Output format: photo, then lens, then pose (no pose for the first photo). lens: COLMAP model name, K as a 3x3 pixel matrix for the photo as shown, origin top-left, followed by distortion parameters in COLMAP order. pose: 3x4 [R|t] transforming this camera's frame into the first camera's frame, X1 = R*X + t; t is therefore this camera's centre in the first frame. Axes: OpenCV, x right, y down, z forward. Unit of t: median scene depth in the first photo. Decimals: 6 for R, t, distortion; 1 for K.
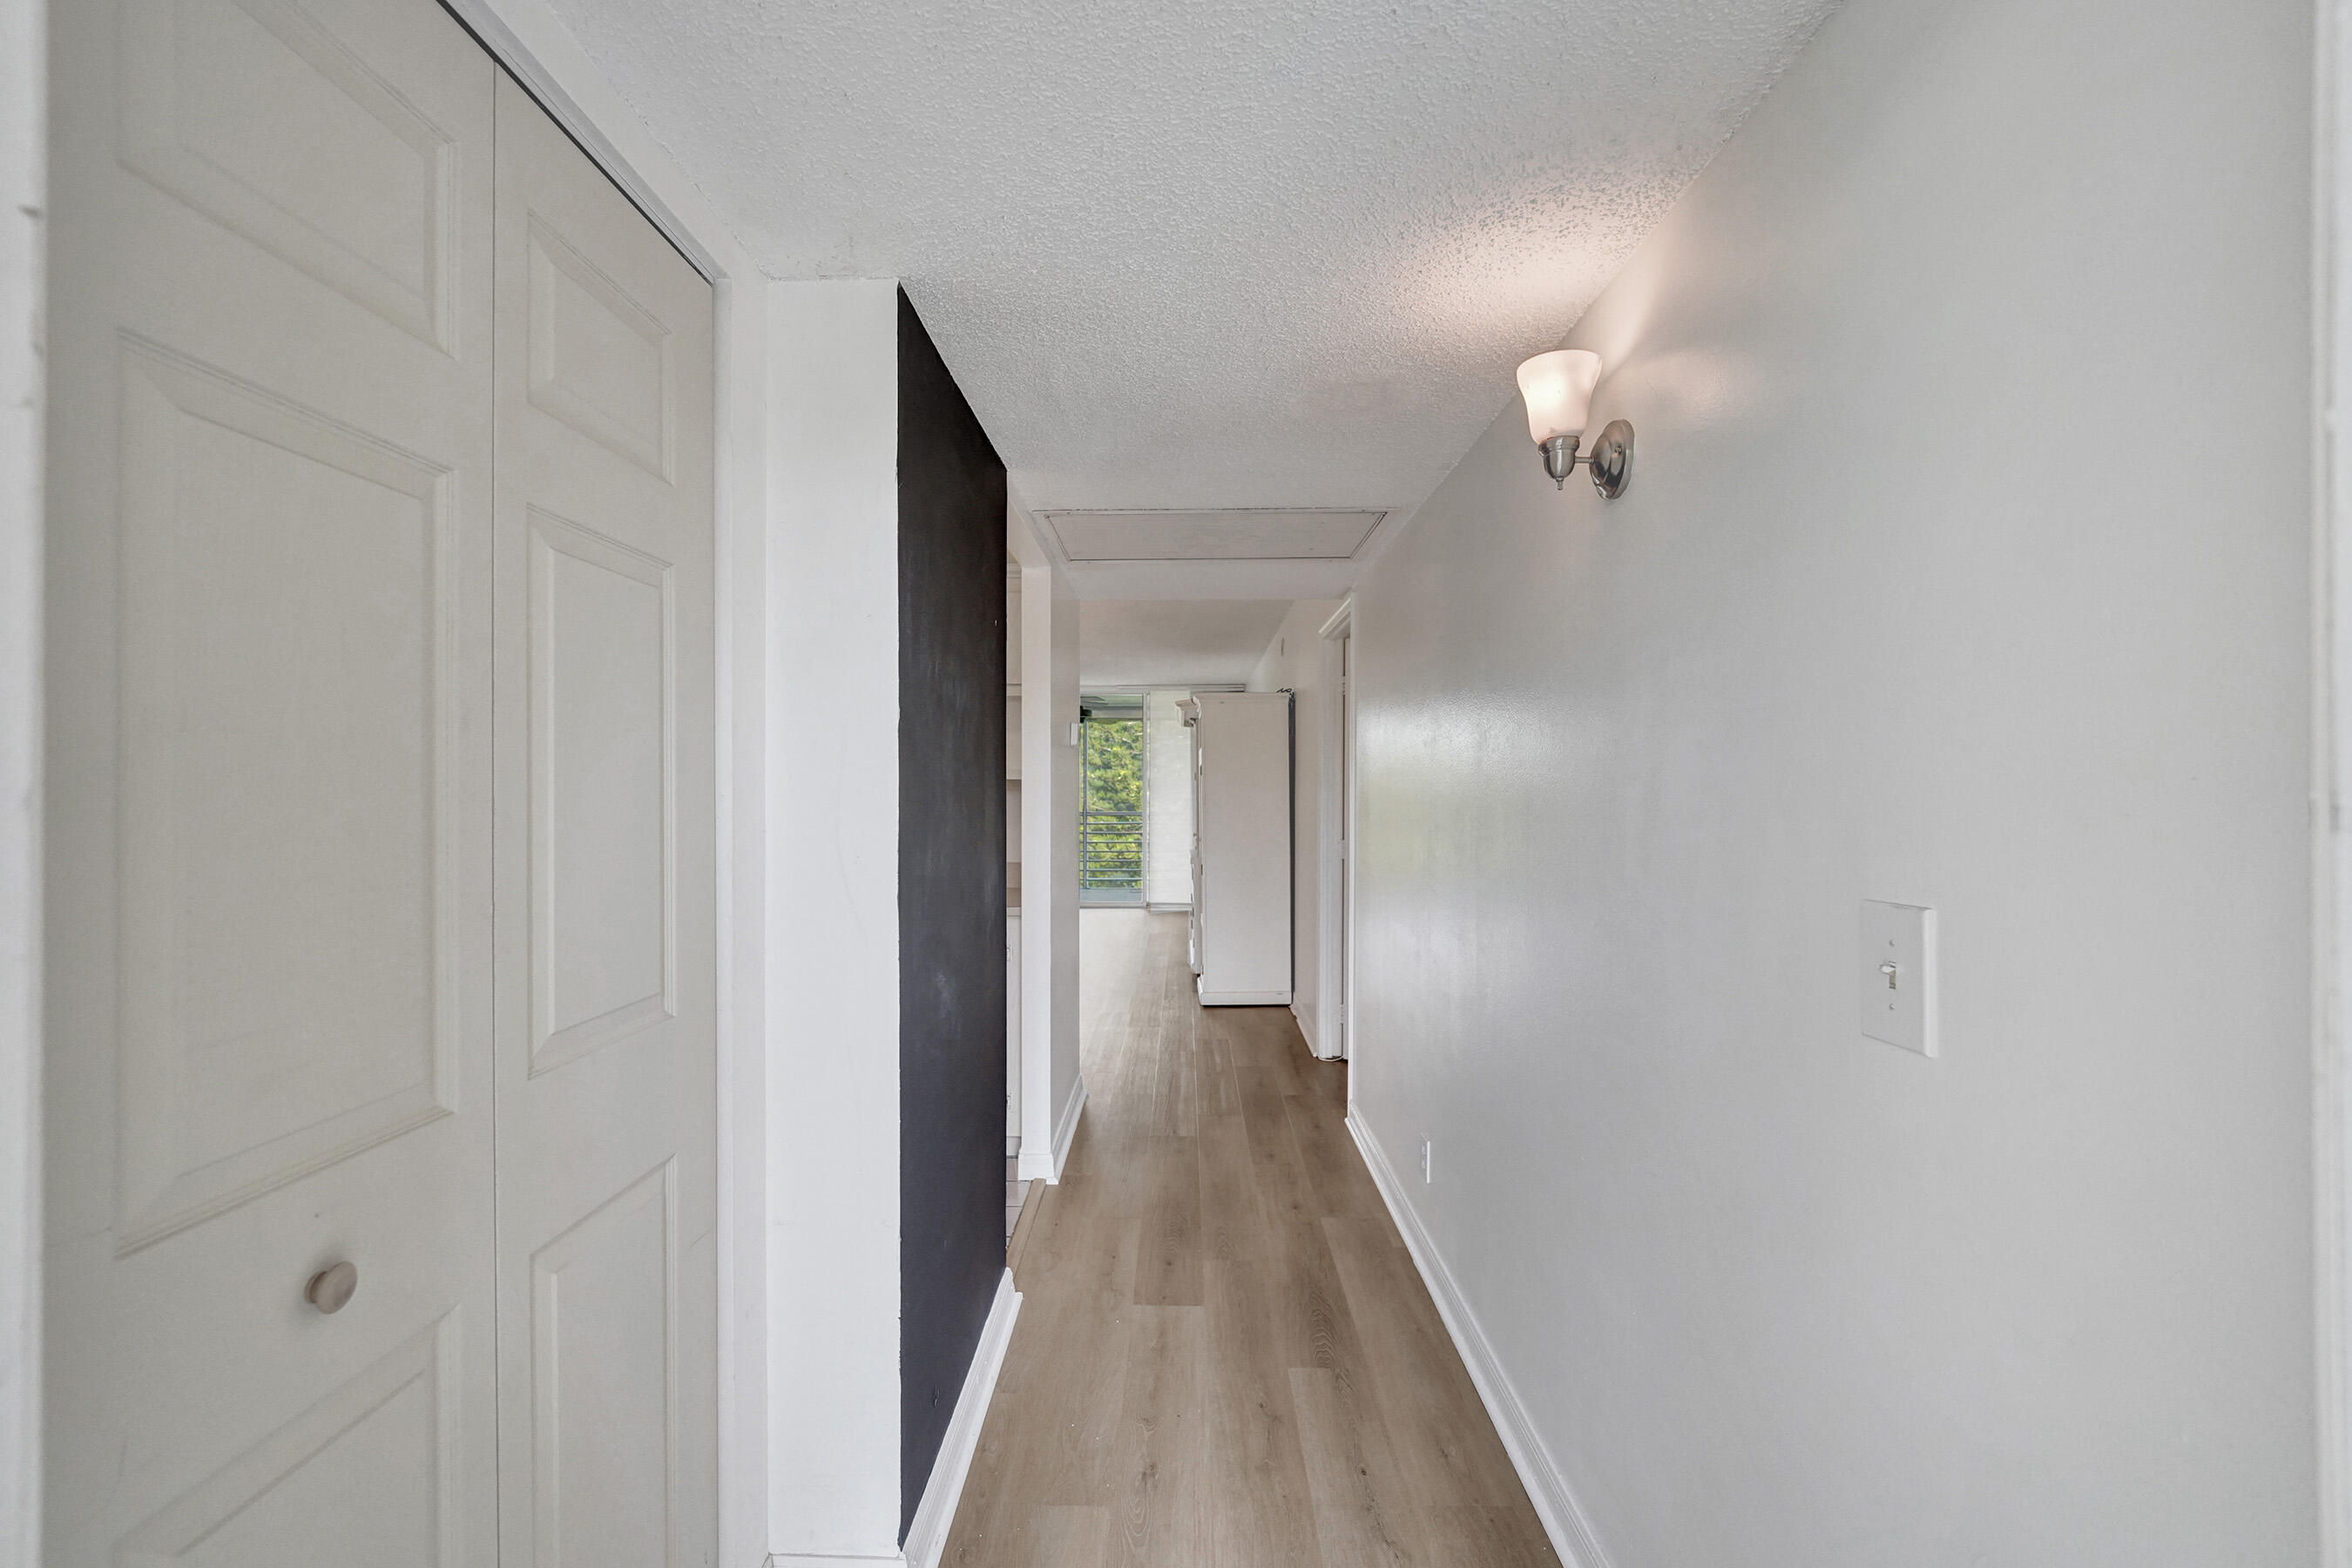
lens RADIAL K [[990.2, 0, 1177.4], [0, 990.2, 789.1], [0, 0, 1]] dist [-0.016387, 0.003408]
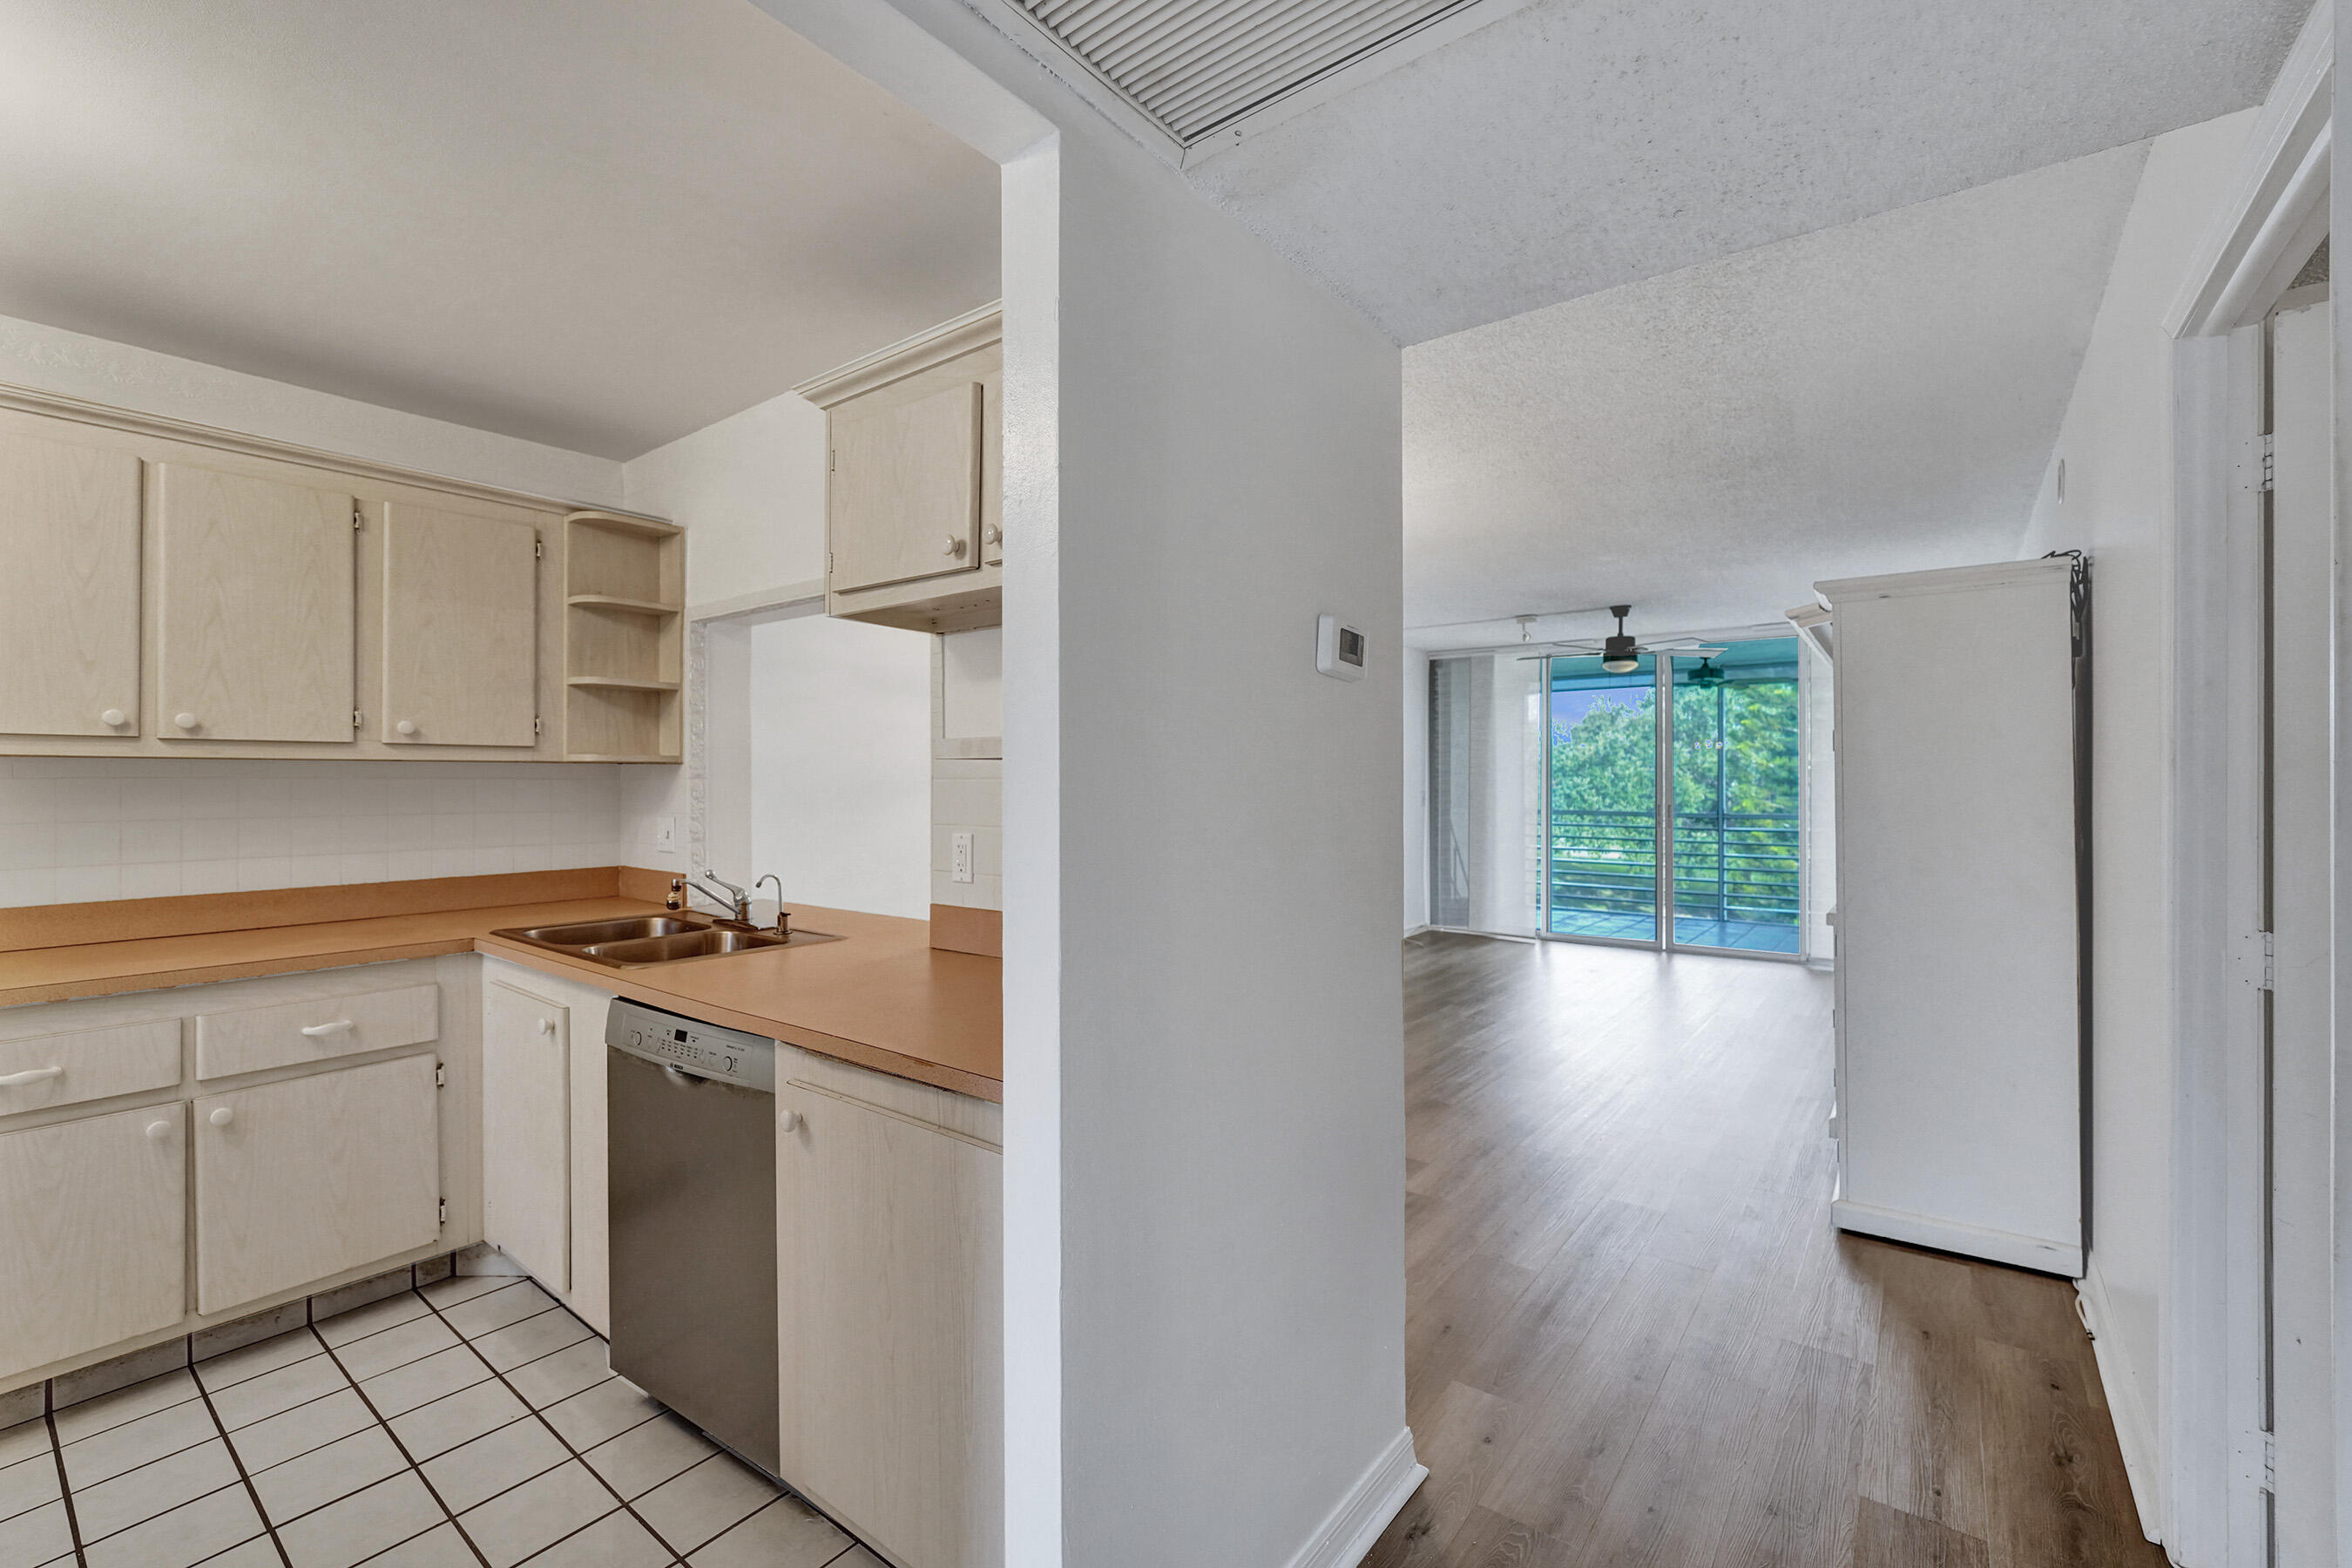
lens RADIAL K [[990.2, 0, 1174.8], [0, 990.2, 775.0], [0, 0, 1]] dist [-0.016387, 0.003408]
pose [[0.793136, -0.004791, -0.609025, 0.017471], [0.003177, 0.999988, -0.003730, -0.002948], [0.609036, 0.001023, 0.793142, 0.115582]]
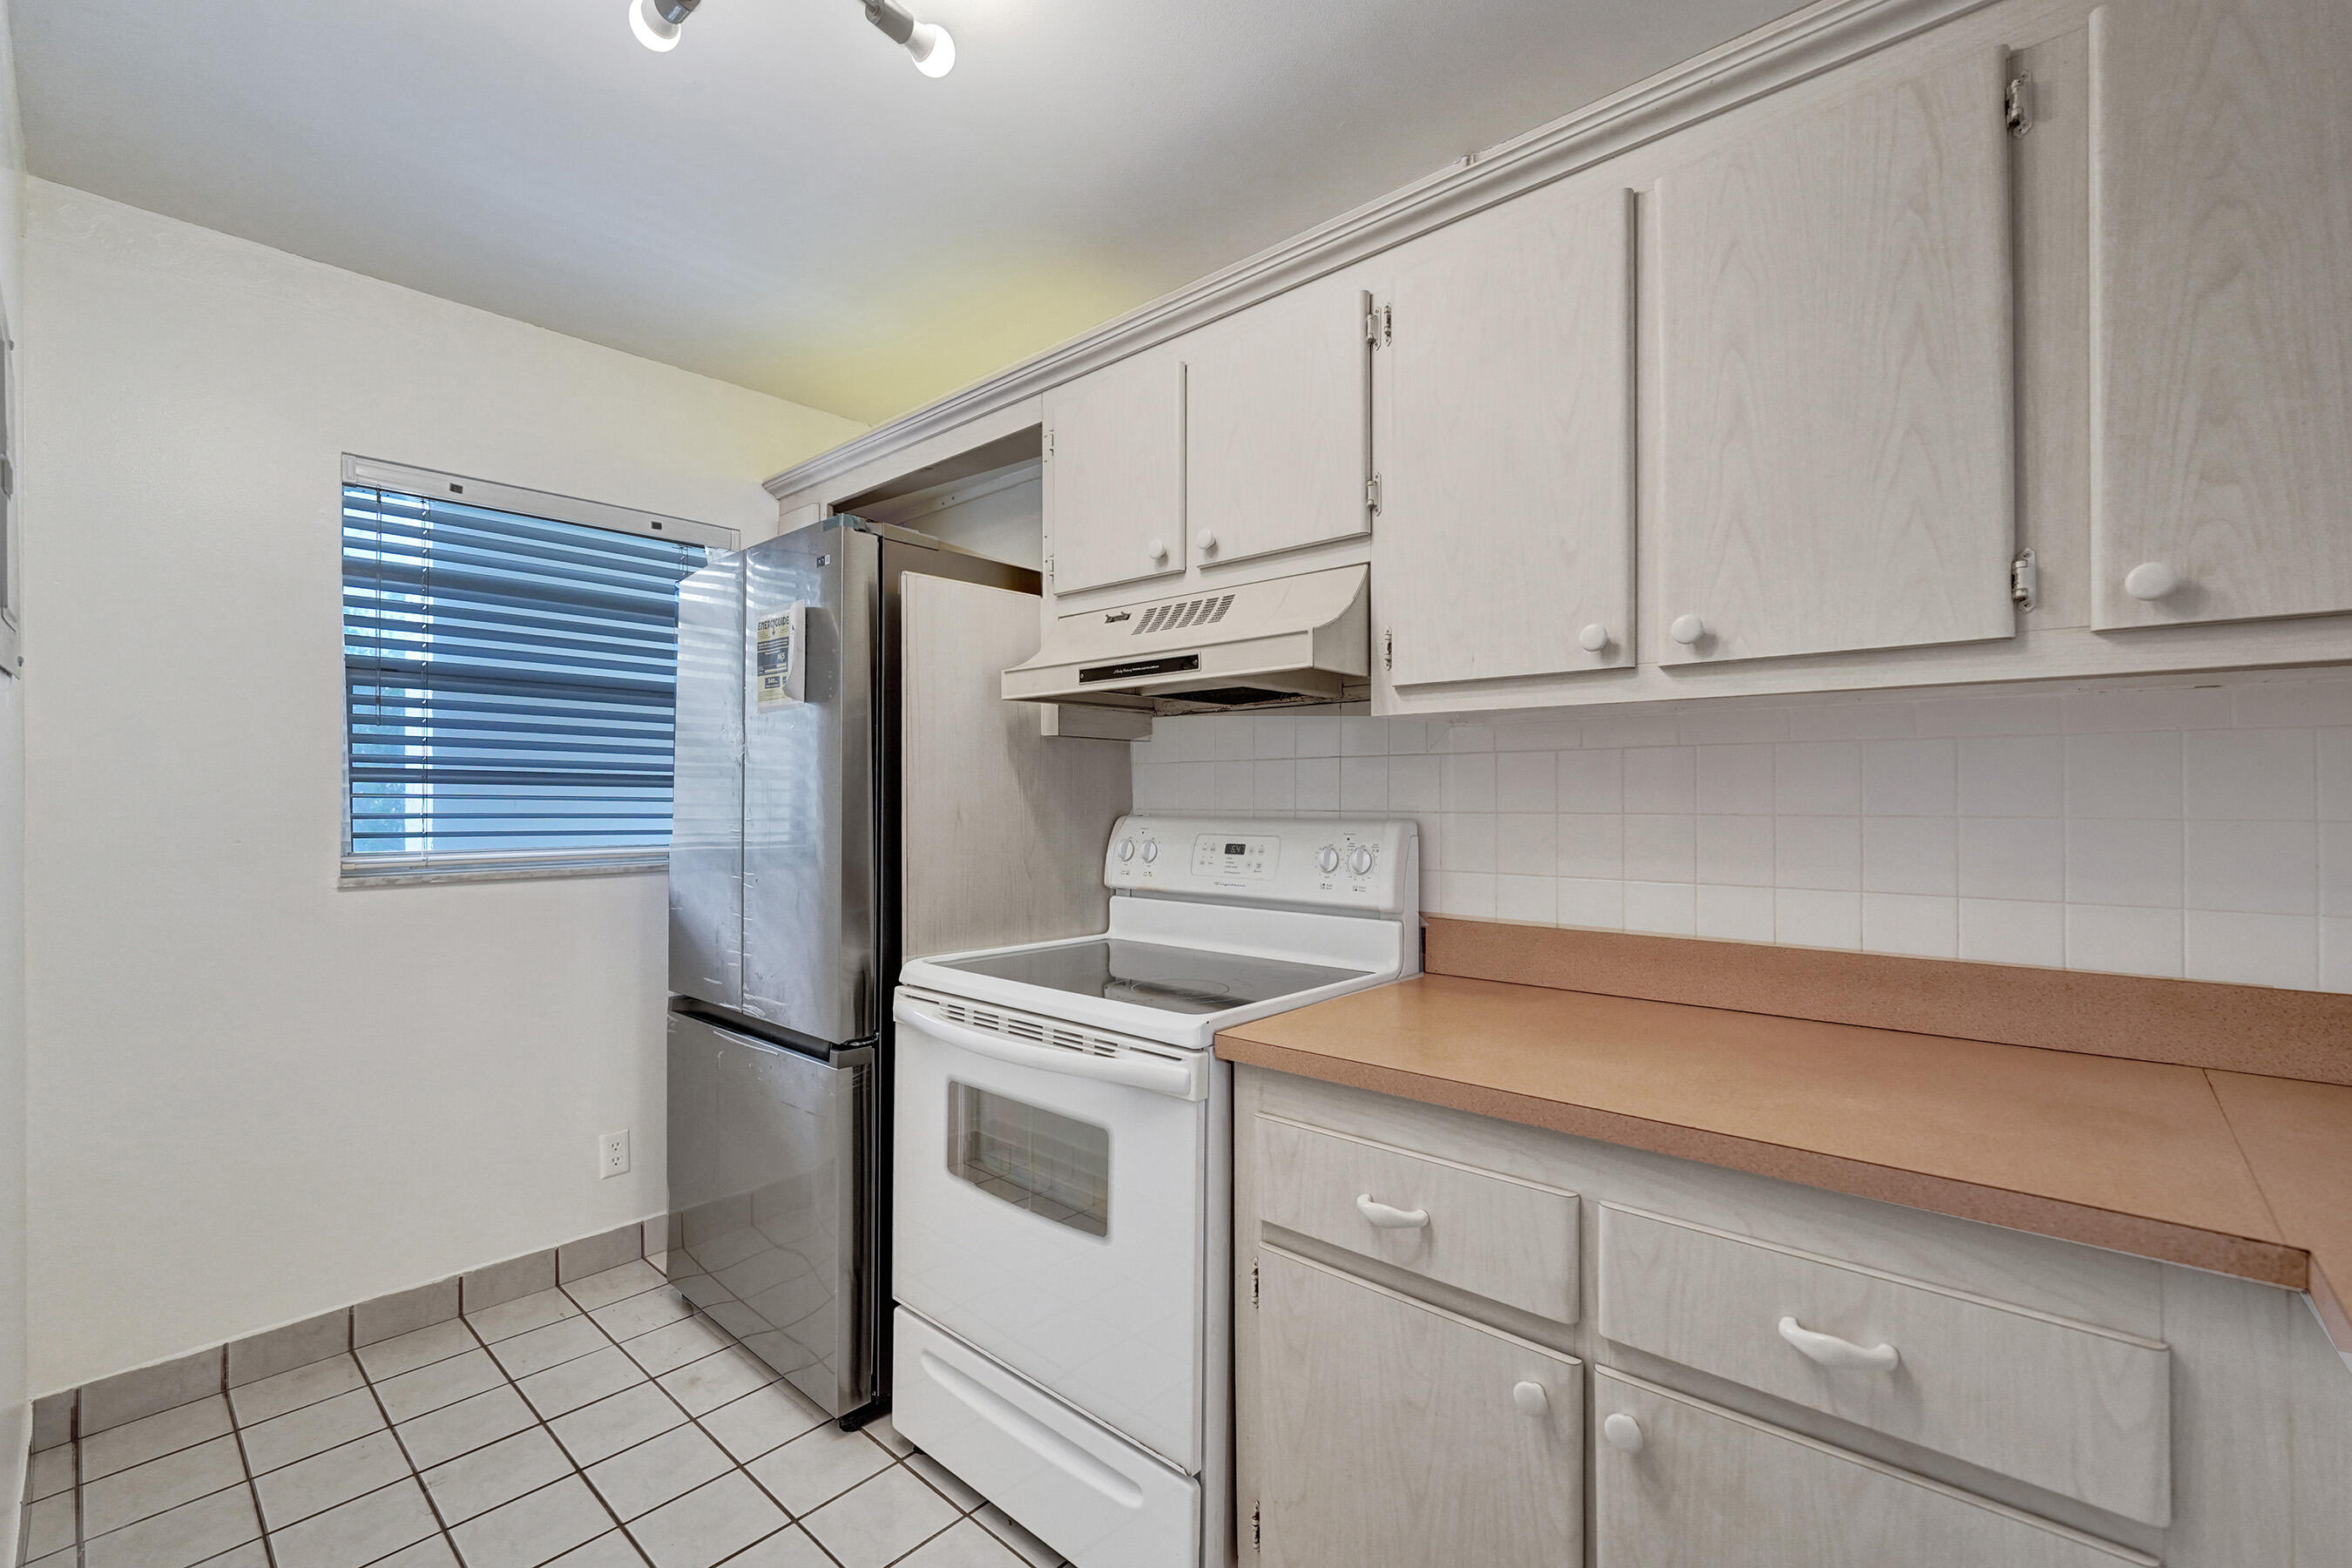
lens RADIAL K [[990.2, 0, 1180.0], [0, 990.2, 796.3], [0, 0, 1]] dist [-0.016387, 0.003408]
pose [[-0.664503, 0.000780, -0.747285, -0.053856], [0.002980, 0.999994, -0.001606, -0.000292], [0.747280, -0.003294, -0.664501, 0.144331]]
